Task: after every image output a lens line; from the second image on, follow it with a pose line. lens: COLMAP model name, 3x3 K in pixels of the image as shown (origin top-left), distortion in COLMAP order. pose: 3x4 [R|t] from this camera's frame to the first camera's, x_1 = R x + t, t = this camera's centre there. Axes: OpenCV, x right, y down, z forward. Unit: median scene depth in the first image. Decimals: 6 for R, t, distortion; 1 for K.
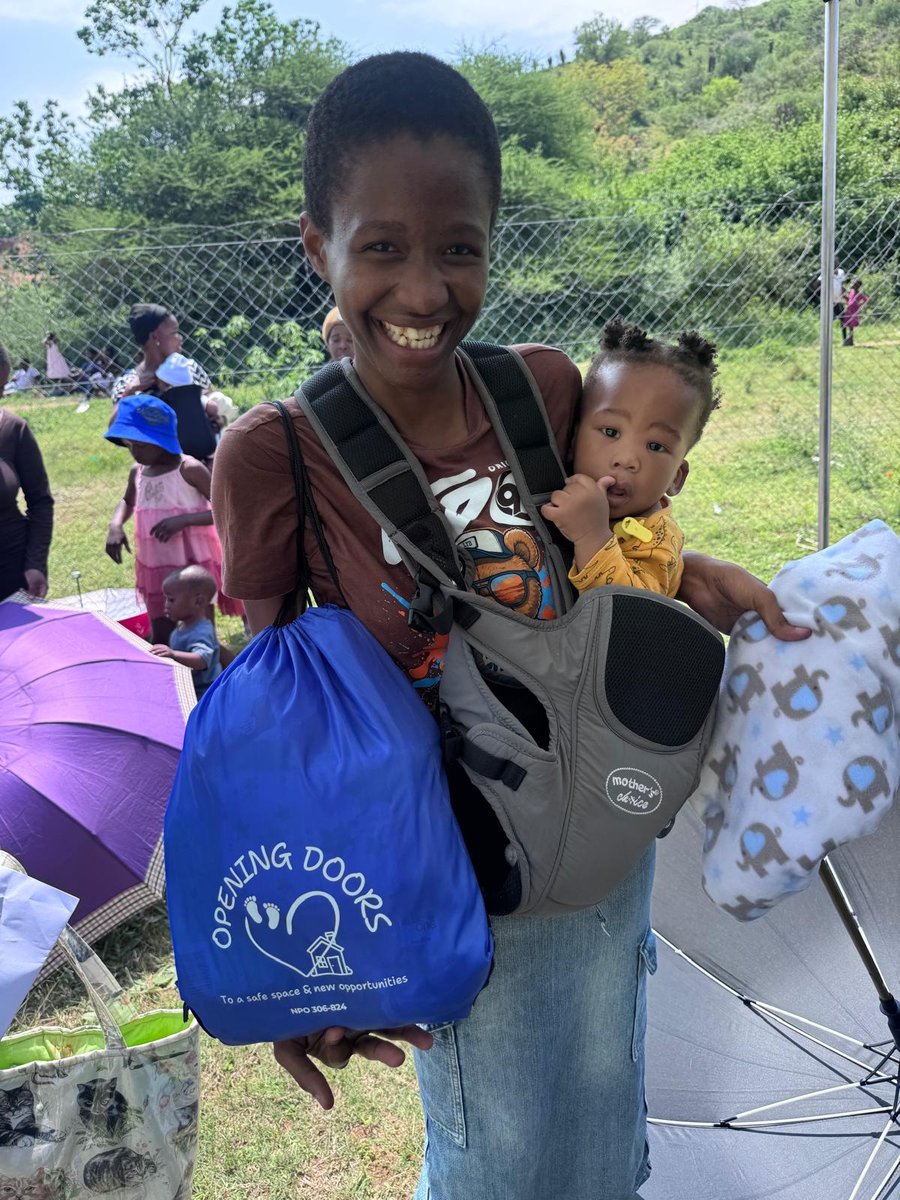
lens RADIAL K [[857.3, 0, 448.0], [0, 857.3, 596.4], [0, 0, 1]] dist [-0.006706, -0.003981]
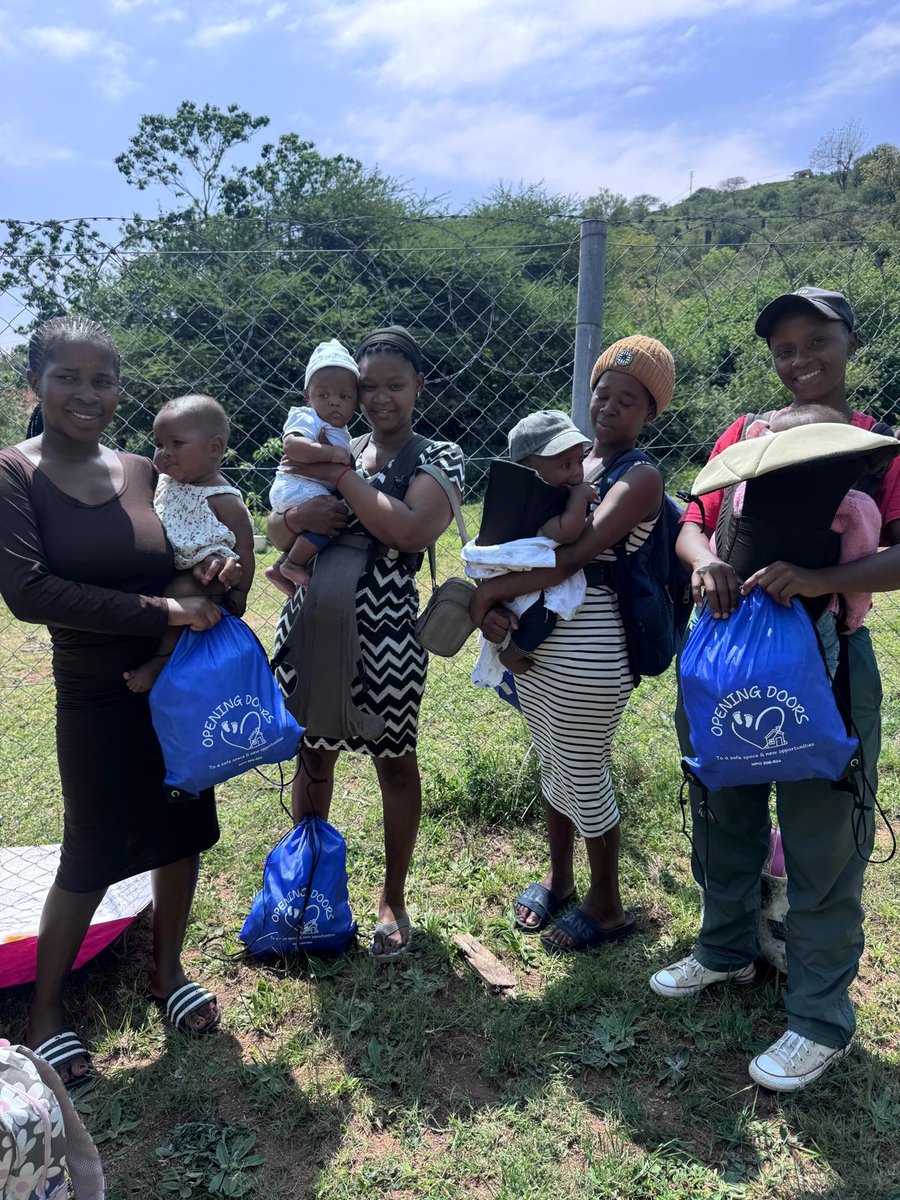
lens RADIAL K [[857.3, 0, 448.3], [0, 857.3, 600.2], [0, 0, 1]] dist [-0.006706, -0.003981]
pose [[0.999694, 0.024245, -0.004809, -0.033665], [-0.024693, 0.988212, -0.151087, -0.019947], [0.001090, 0.151160, 0.988509, 0.097637]]
